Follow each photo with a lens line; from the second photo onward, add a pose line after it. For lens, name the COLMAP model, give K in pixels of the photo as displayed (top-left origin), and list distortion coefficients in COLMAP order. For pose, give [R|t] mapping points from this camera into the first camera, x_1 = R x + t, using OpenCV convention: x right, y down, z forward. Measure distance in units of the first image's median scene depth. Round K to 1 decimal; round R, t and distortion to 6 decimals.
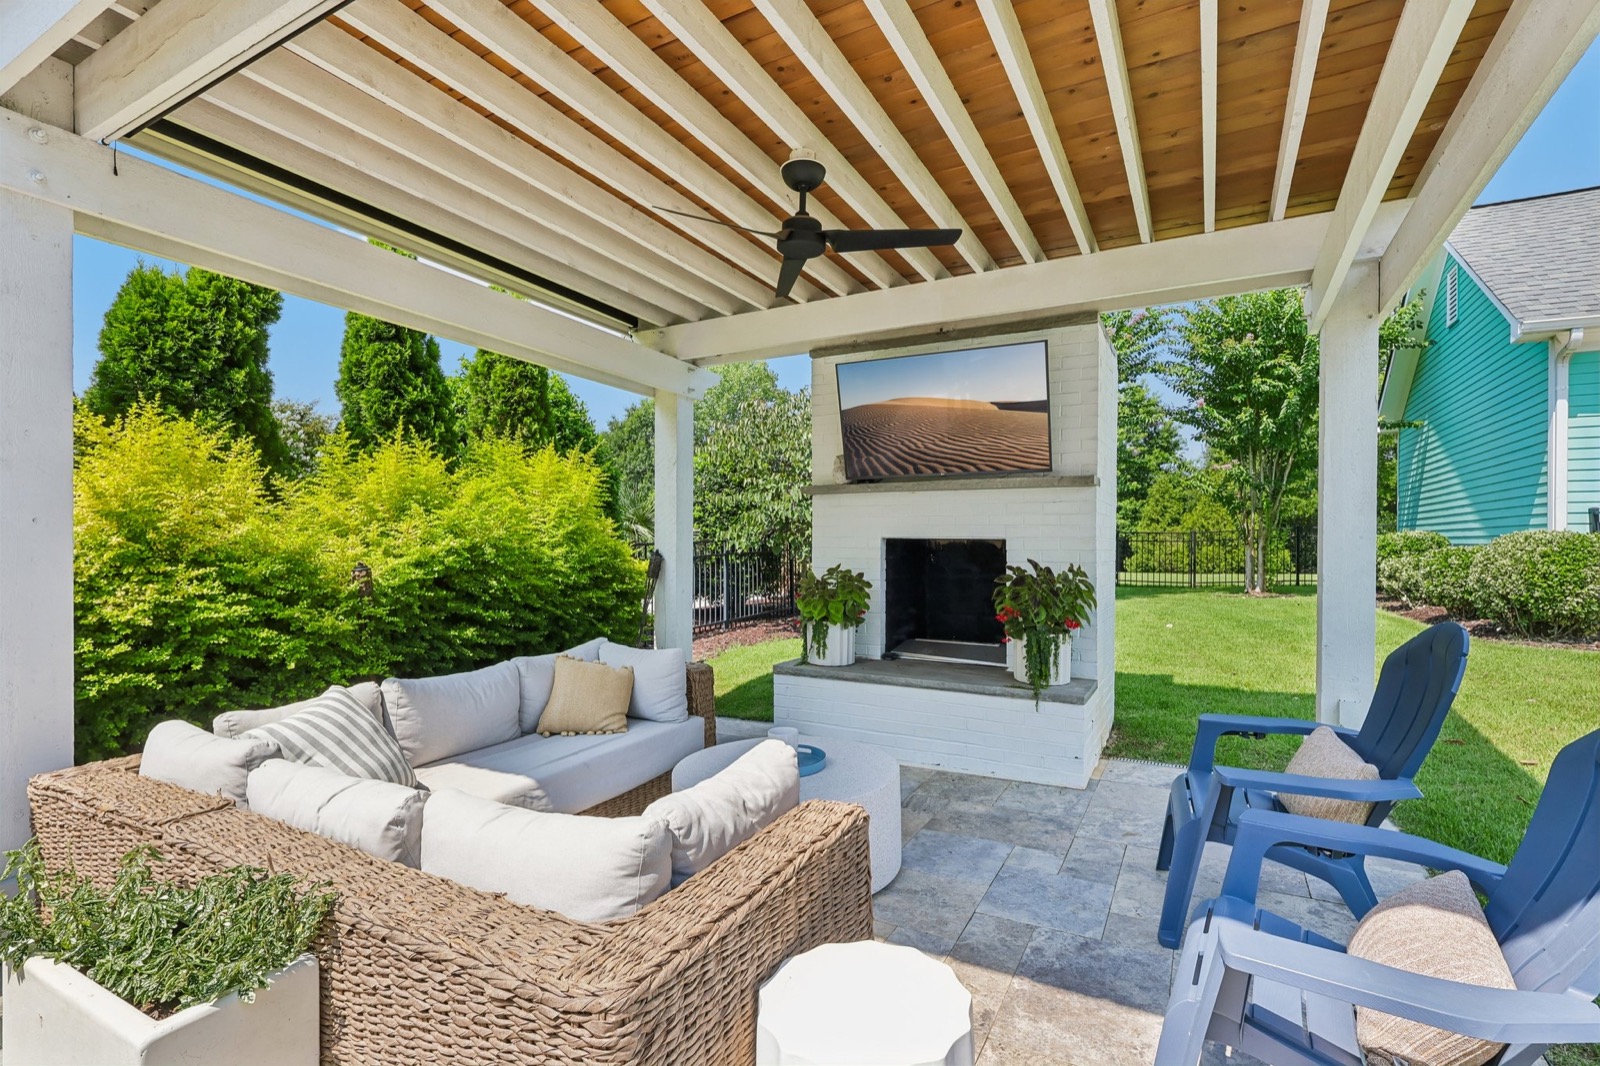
lens RADIAL K [[738.2, 0, 801.5], [0, 738.2, 545.2], [0, 0, 1]] dist [0.000589, 0.000325]
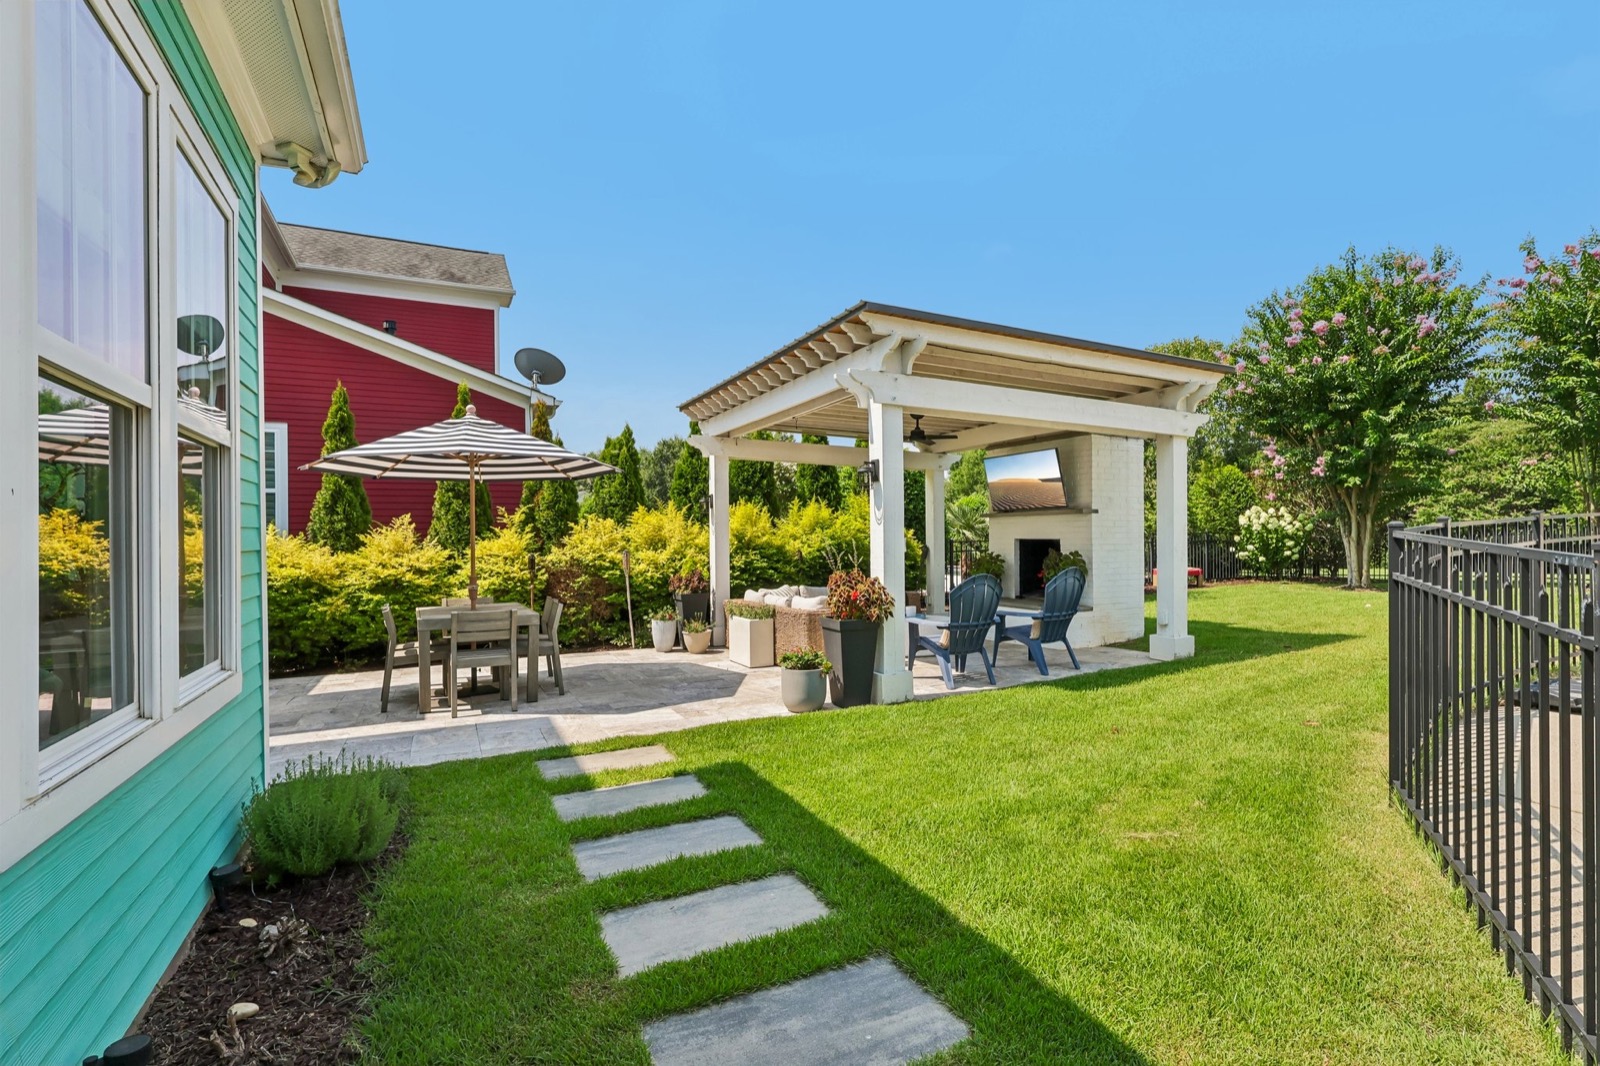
lens RADIAL K [[738.2, 0, 802.8], [0, 738.2, 539.1], [0, 0, 1]] dist [0.000589, 0.000325]
pose [[0.820655, -0.007151, -0.571379, 1.000843], [0.006869, 0.999973, -0.002648, -0.008436], [0.571382, -0.001752, 0.820682, -1.273032]]
